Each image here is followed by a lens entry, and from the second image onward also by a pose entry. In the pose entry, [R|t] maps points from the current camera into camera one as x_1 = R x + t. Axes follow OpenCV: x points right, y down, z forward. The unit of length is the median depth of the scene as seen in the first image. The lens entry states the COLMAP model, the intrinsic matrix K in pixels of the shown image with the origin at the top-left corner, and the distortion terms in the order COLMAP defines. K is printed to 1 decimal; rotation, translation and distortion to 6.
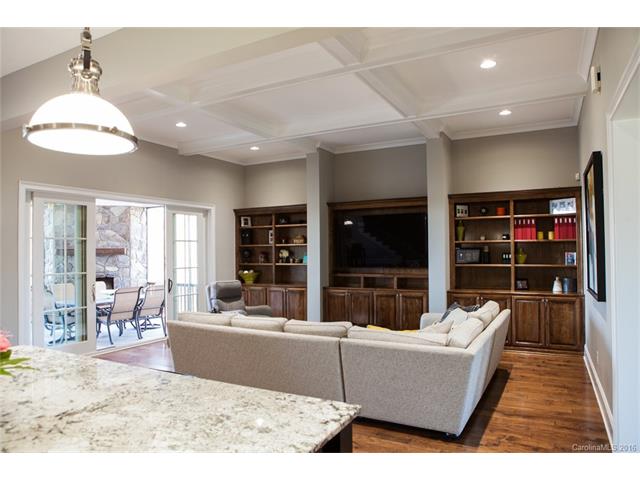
lens RADIAL K [[438.5, 0, 317.9], [0, 438.5, 238.0], [0, 0, 1]] dist [-0.047352, 0.021196]
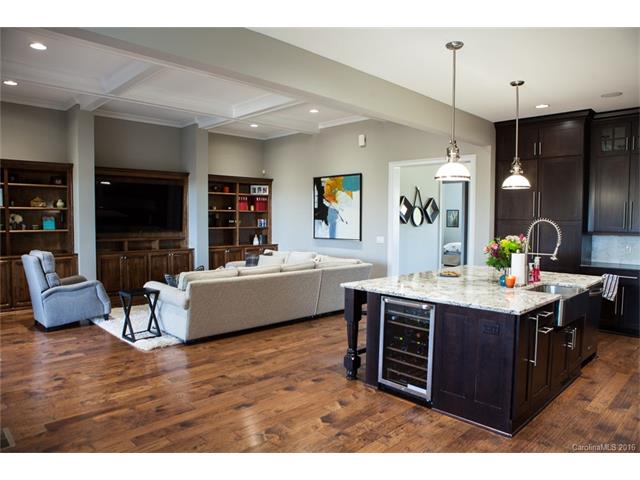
lens RADIAL K [[438.5, 0, 322.6], [0, 438.5, 238.6], [0, 0, 1]] dist [-0.047352, 0.021196]
pose [[0.305477, -0.033168, 0.951622, -0.871690], [-0.032355, 0.998454, 0.045186, 0.023950], [-0.951650, -0.044593, 0.303931, 0.276327]]
